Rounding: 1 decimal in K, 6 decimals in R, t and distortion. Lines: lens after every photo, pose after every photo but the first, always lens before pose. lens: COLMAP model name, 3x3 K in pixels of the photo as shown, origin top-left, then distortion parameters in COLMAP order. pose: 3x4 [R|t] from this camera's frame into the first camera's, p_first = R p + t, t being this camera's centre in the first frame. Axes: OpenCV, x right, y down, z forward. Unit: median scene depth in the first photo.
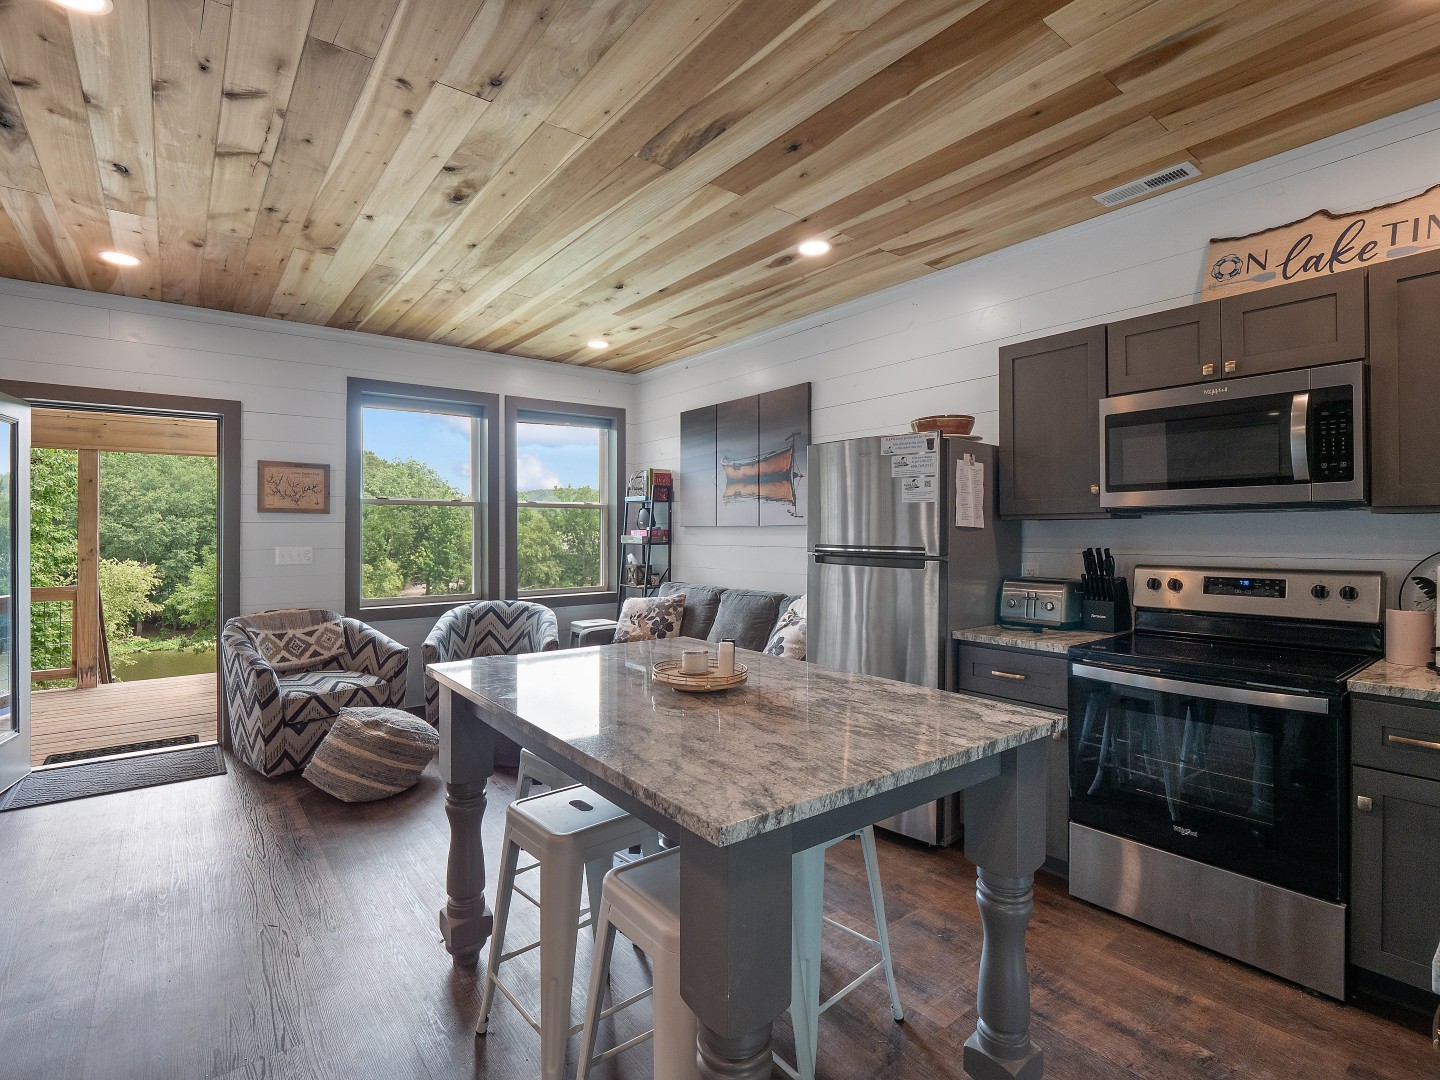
lens RADIAL K [[716.7, 0, 718.5], [0, 716.7, 532.2], [0, 0, 1]] dist [-0.001195, -0.003617]
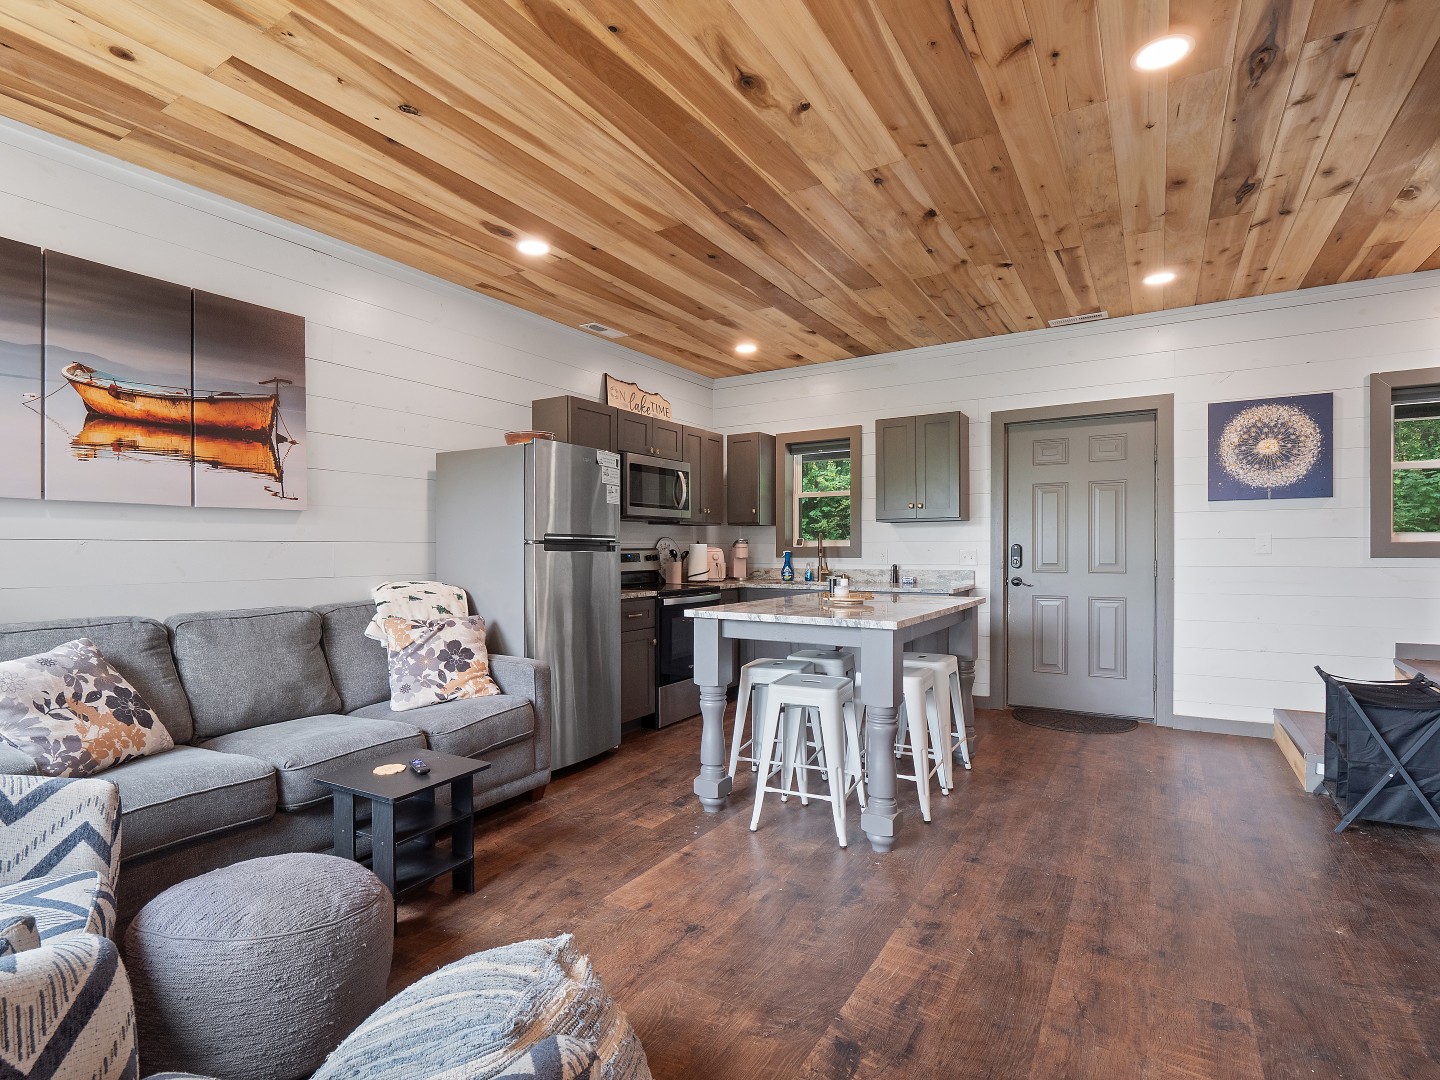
lens RADIAL K [[716.7, 0, 715.9], [0, 716.7, 552.8], [0, 0, 1]] dist [-0.001195, -0.003617]
pose [[-0.354752, -0.002225, 0.934958, -0.702174], [0.003829, 0.999985, 0.003833, 0.031534], [-0.934953, 0.004939, -0.354738, 0.846929]]
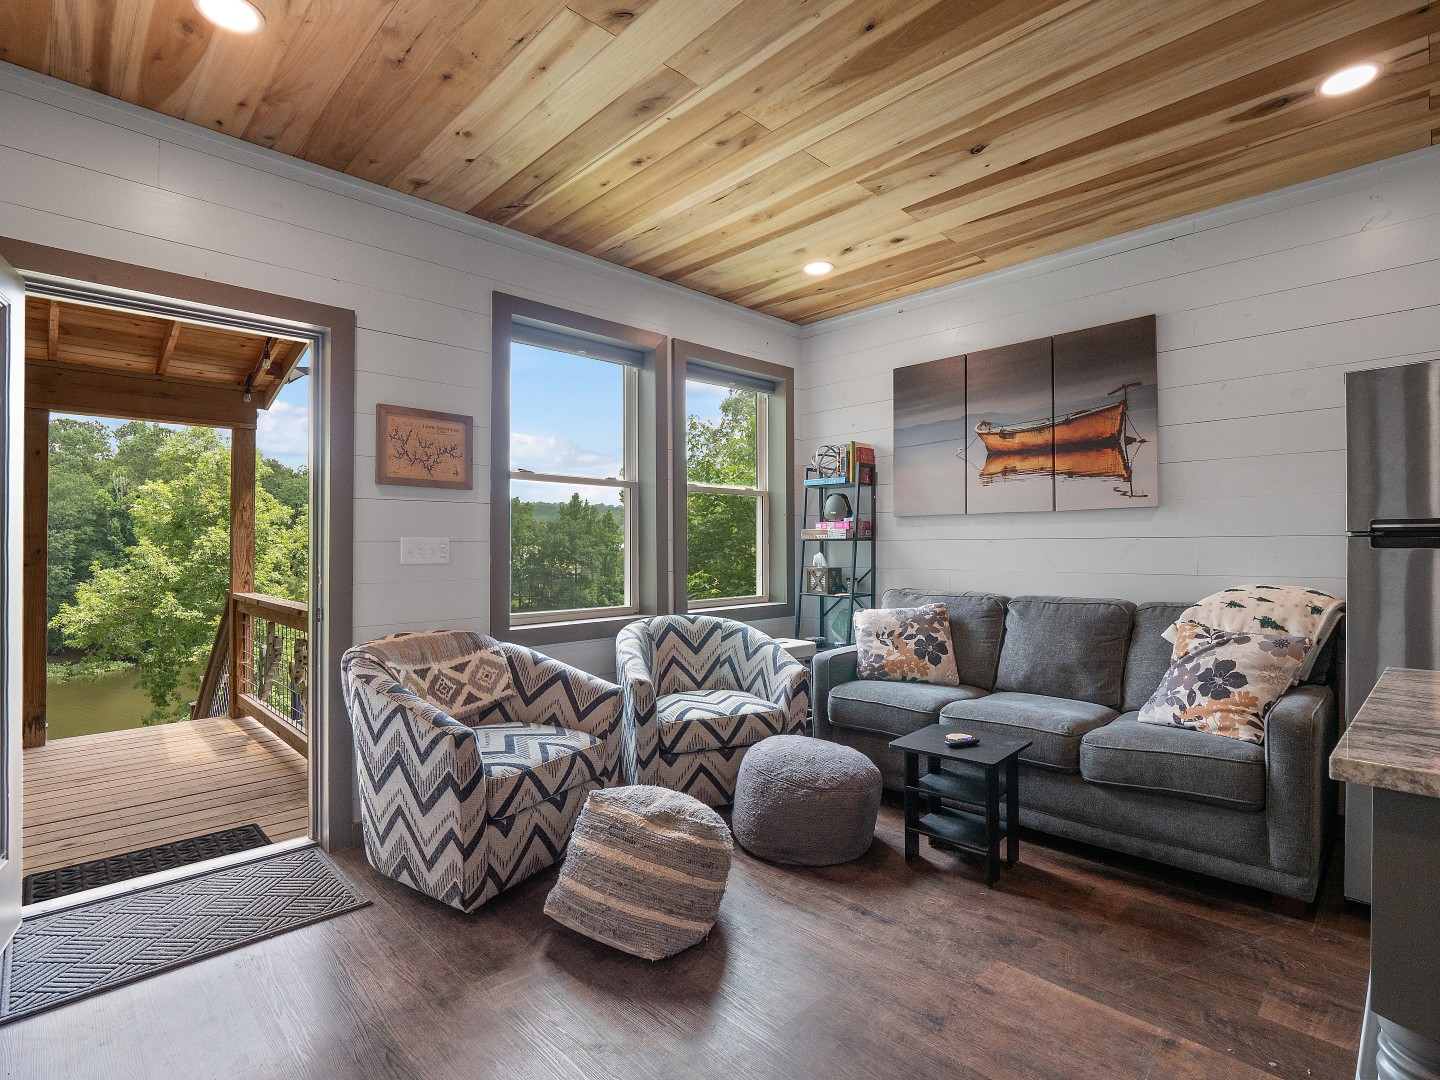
lens RADIAL K [[716.7, 0, 714.8], [0, 716.7, 539.2], [0, 0, 1]] dist [-0.001195, -0.003617]
pose [[0.993502, -0.000409, 0.113816, -0.404030], [0.001735, 0.999932, -0.011555, 0.030491], [-0.113804, 0.011677, 0.993435, 0.310577]]
